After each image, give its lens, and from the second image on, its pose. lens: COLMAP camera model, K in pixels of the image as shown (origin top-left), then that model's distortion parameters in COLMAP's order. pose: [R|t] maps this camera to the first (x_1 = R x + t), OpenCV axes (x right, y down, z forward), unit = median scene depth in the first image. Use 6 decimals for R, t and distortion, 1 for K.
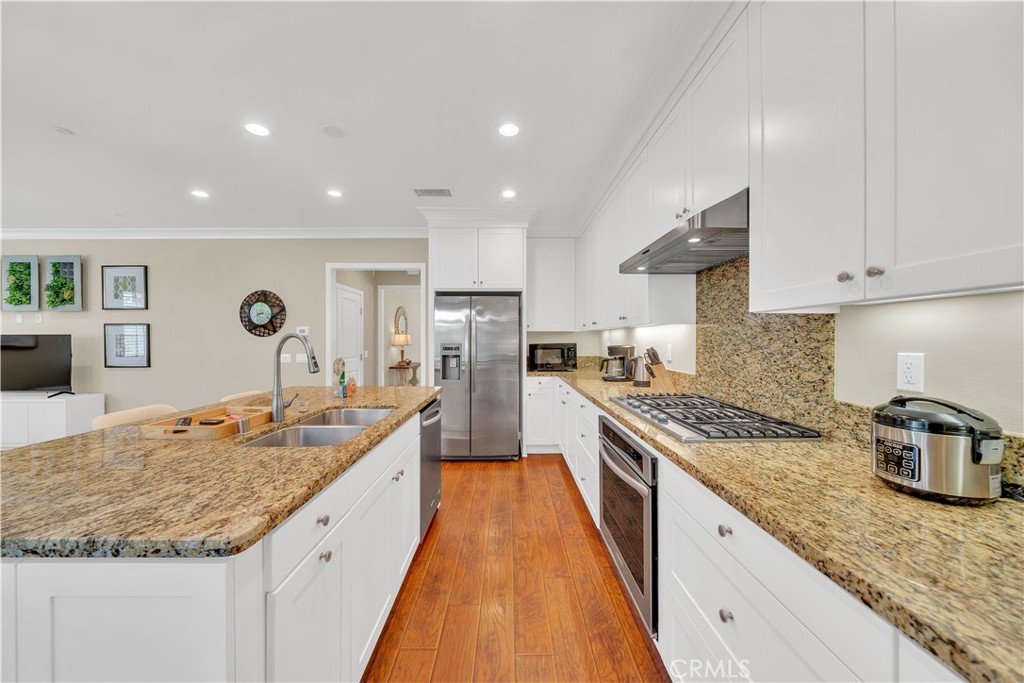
lens RADIAL K [[348.2, 0, 509.6], [0, 348.2, 336.3], [0, 0, 1]] dist [-0.005164, -0.000059]
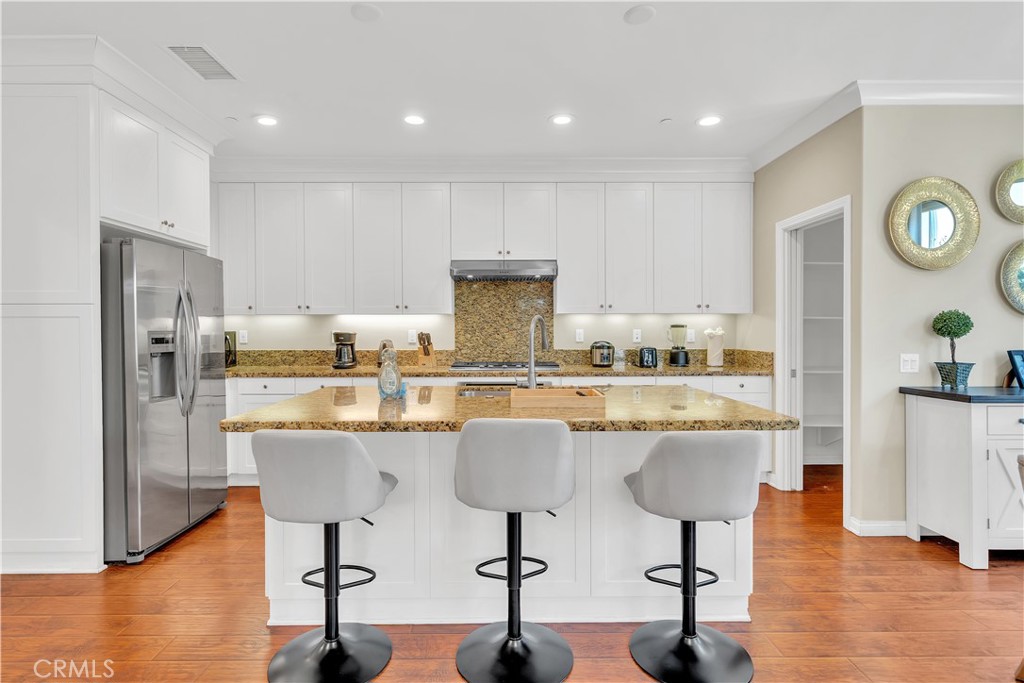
lens RADIAL K [[510.0, 0, 506.9], [0, 510.0, 336.8], [0, 0, 1]] dist [-0.000365, -0.000063]
pose [[0.000190, -0.010771, 0.999942, -1.285568], [-0.004585, 0.999931, 0.010772, 0.024902], [-0.999989, -0.004587, 0.000141, 0.617193]]
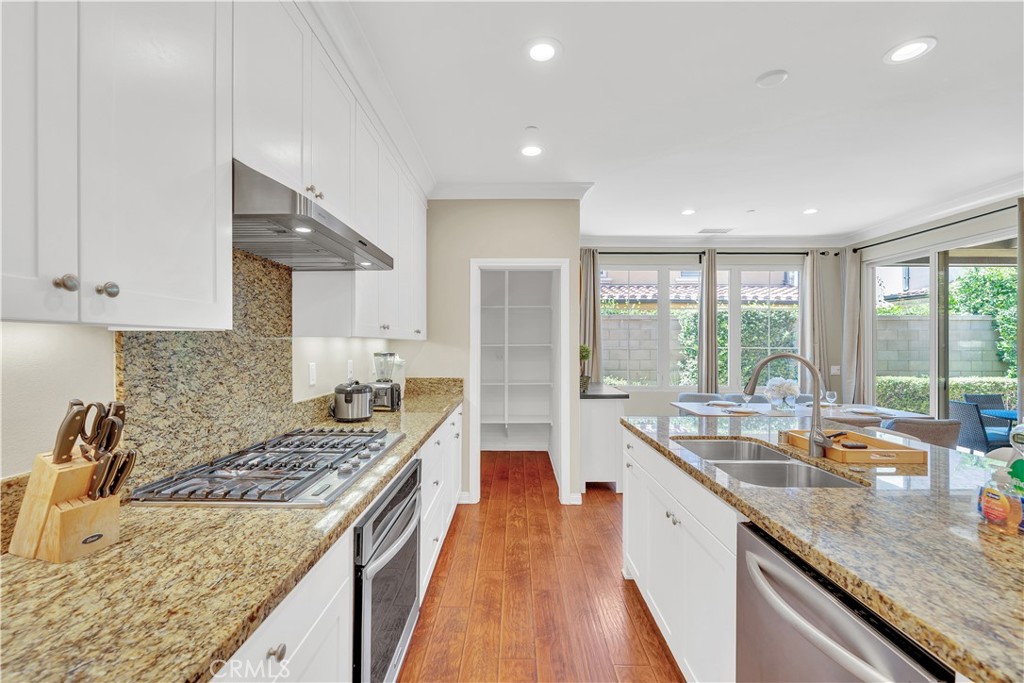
lens RADIAL K [[439.9, 0, 506.2], [0, 439.9, 345.8], [0, 0, 1]] dist [-0.002402, 0.000314]
pose [[-0.999727, 0.001221, 0.023337, 0.039440], [0.001095, 0.999985, -0.005420, -0.010703], [-0.023343, -0.005393, -0.999713, 1.211751]]
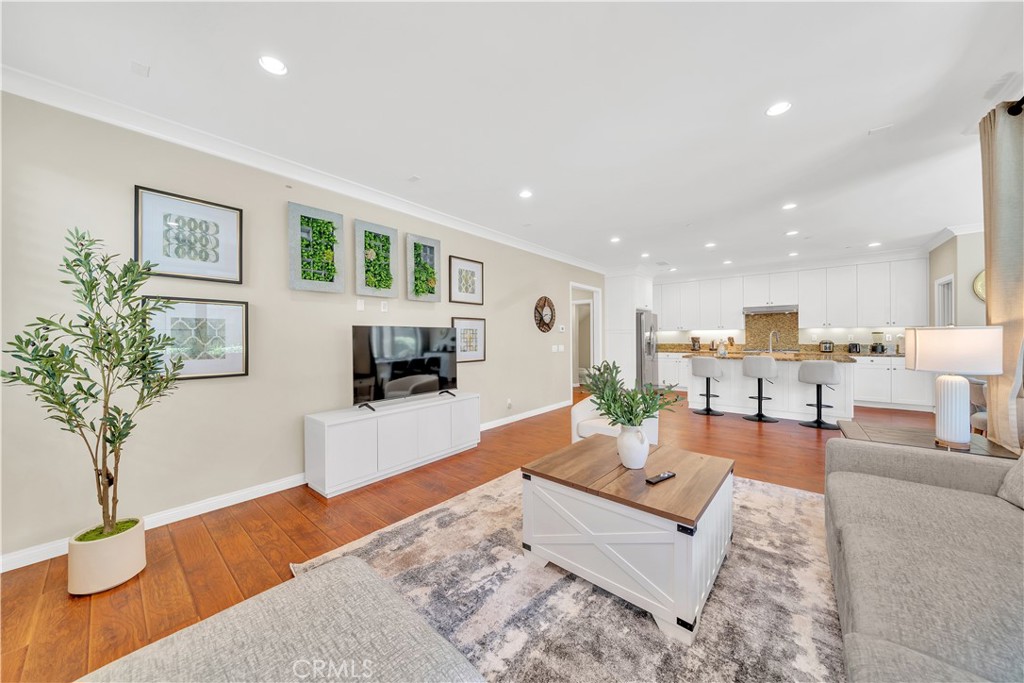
lens RADIAL K [[348.2, 0, 509.6], [0, 348.2, 336.3], [0, 0, 1]] dist [-0.005164, -0.000059]
pose [[0.651267, 0.001810, 0.758846, -2.941132], [-0.000133, 0.999997, -0.002271, 0.032635], [-0.758848, 0.001378, 0.651266, 0.410889]]
